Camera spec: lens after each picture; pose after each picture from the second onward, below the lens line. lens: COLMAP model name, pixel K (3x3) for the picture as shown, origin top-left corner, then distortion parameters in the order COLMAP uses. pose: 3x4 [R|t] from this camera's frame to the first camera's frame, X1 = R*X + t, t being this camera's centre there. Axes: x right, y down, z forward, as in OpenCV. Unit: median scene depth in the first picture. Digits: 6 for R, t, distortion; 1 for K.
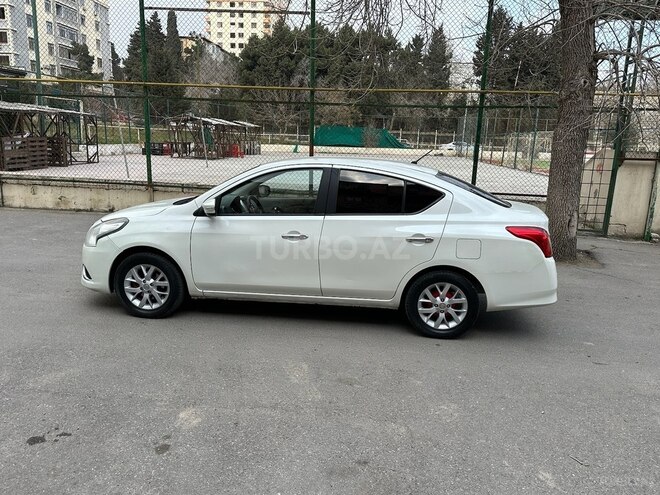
lens RADIAL K [[506.7, 0, 330.0], [0, 506.7, 247.5], [0, 0, 1]] dist [0.106395, -0.152604]
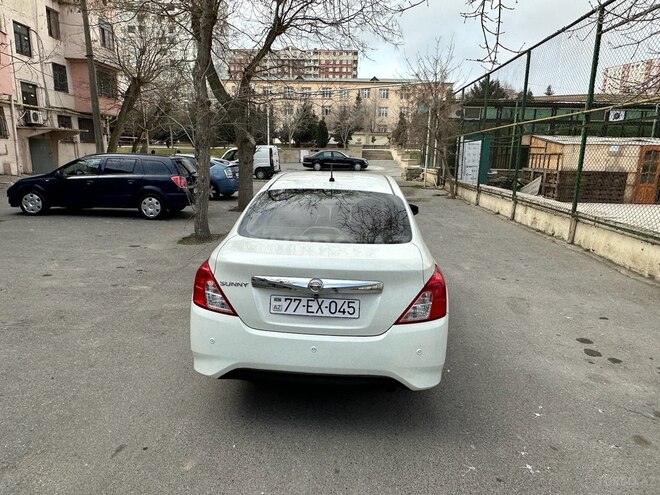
lens RADIAL K [[427.0, 0, 329.7], [0, 427.0, 252.1], [0, 0, 1]] dist [-0.004164, 0.001443]
pose [[0.039727, 0.189829, -0.981013, 0.983121], [-0.227282, 0.957769, 0.176127, -0.197685], [0.973018, 0.215970, 0.081194, 1.083592]]
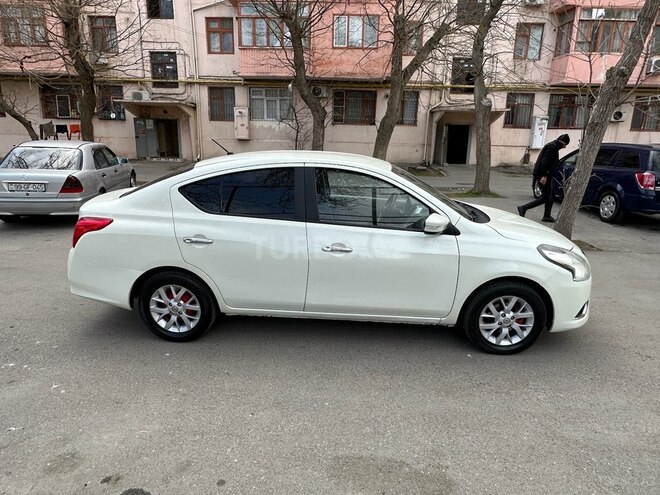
lens RADIAL K [[422.1, 0, 333.2], [0, 422.1, 250.7], [0, 0, 1]] dist [-0.002717, -0.001584]
pose [[-0.997329, -0.036102, -0.063496, 0.022146], [-0.061225, 0.887254, 0.457199, -0.423260], [0.039831, 0.459865, -0.887095, 1.999528]]
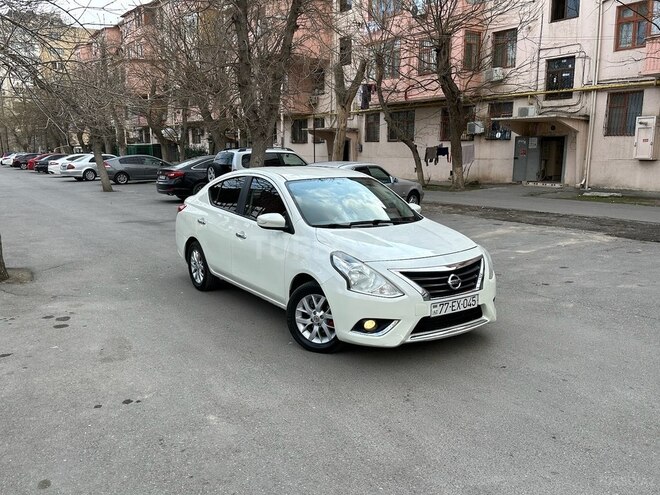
lens RADIAL K [[551.3, 0, 328.4], [0, 551.3, 247.6], [0, 0, 1]] dist [0.130512, -0.213363]
pose [[-0.639987, -0.163398, 0.750812, -1.123035], [0.137799, 0.936880, 0.321351, -0.450005], [-0.755929, 0.309121, -0.577075, 1.947333]]
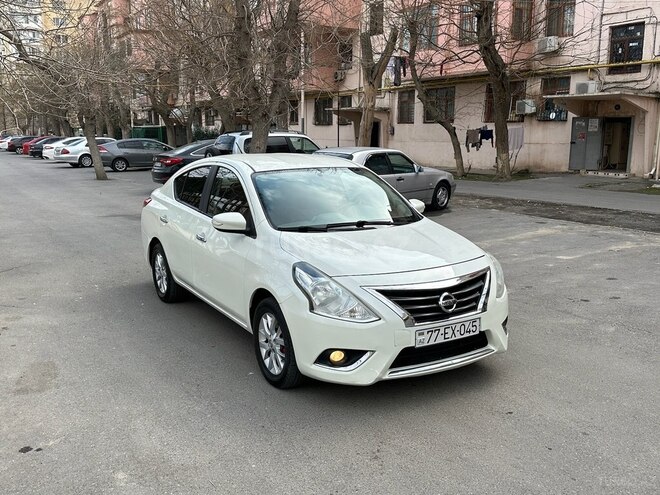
lens RADIAL K [[623.6, 0, 330.0], [0, 623.6, 247.5], [0, 0, 1]] dist [0.137592, -0.228722]
pose [[-0.598308, -0.175137, 0.781892, -1.111184], [0.144564, 0.936212, 0.320325, -0.423657], [-0.788117, 0.304686, -0.534824, 1.805157]]
